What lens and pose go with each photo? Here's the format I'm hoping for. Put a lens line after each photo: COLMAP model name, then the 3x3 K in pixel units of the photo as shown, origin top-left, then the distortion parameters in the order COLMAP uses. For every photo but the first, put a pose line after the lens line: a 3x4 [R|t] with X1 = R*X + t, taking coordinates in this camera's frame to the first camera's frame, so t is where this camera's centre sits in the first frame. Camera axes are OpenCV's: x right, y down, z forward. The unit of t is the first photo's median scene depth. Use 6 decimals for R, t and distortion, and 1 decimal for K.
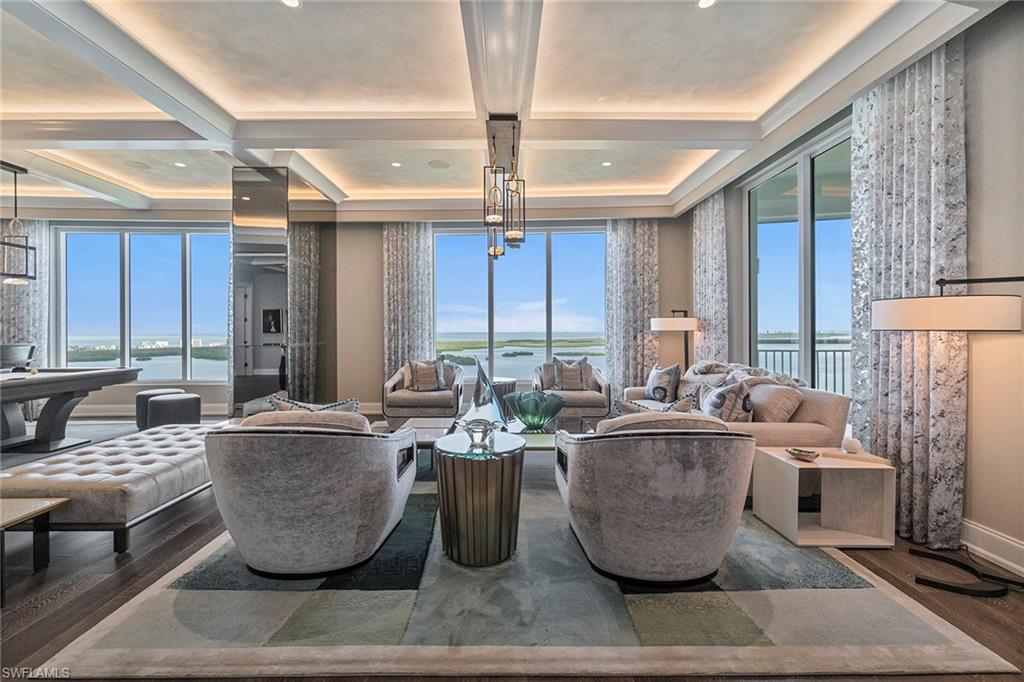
lens RADIAL K [[461.2, 0, 511.3], [0, 461.2, 333.4], [0, 0, 1]] dist [-0.003034, 0.000704]
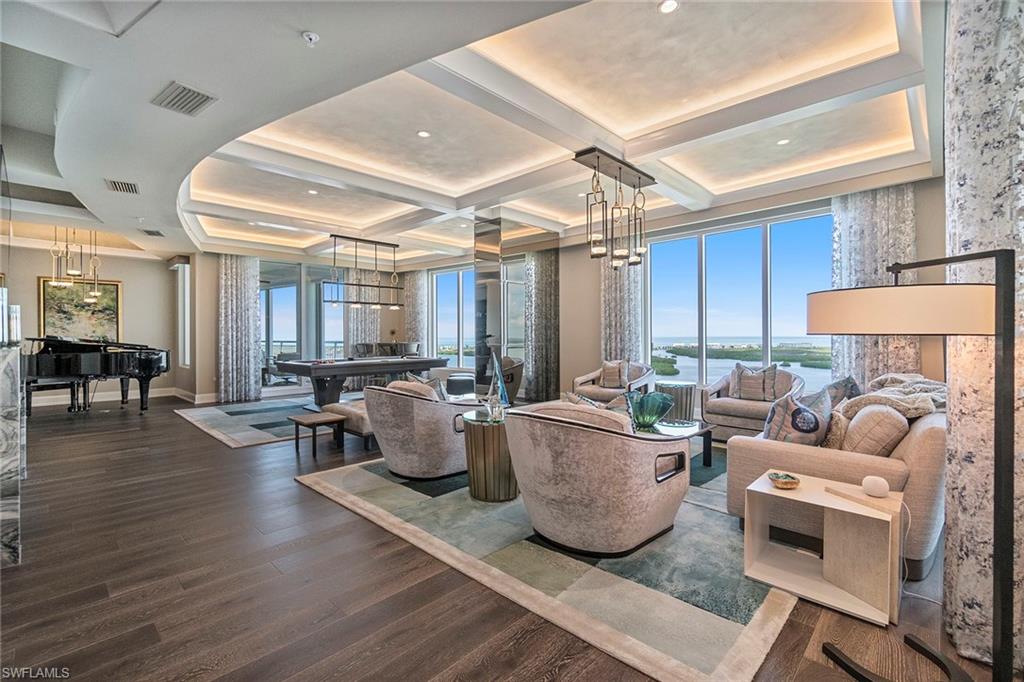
lens RADIAL K [[461.2, 0, 507.4], [0, 461.2, 337.2], [0, 0, 1]] dist [-0.003034, 0.000704]
pose [[0.708798, 0.002693, -0.705406, 0.623472], [-0.002356, 0.999996, 0.001450, -0.000858], [0.705408, 0.000635, 0.708802, 0.029828]]
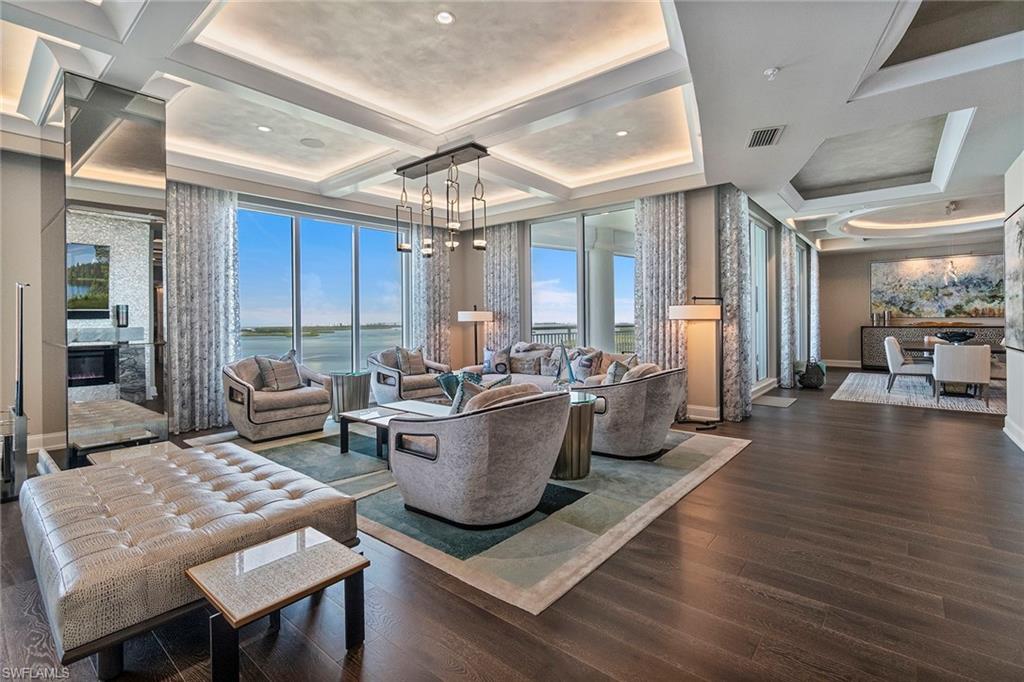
lens RADIAL K [[461.2, 0, 522.8], [0, 461.2, 325.9], [0, 0, 1]] dist [-0.003034, 0.000704]
pose [[0.643531, -0.012099, 0.765325, -0.838728], [0.011758, 0.999913, 0.005921, 0.001300], [-0.765330, 0.005189, 0.643617, 0.113792]]
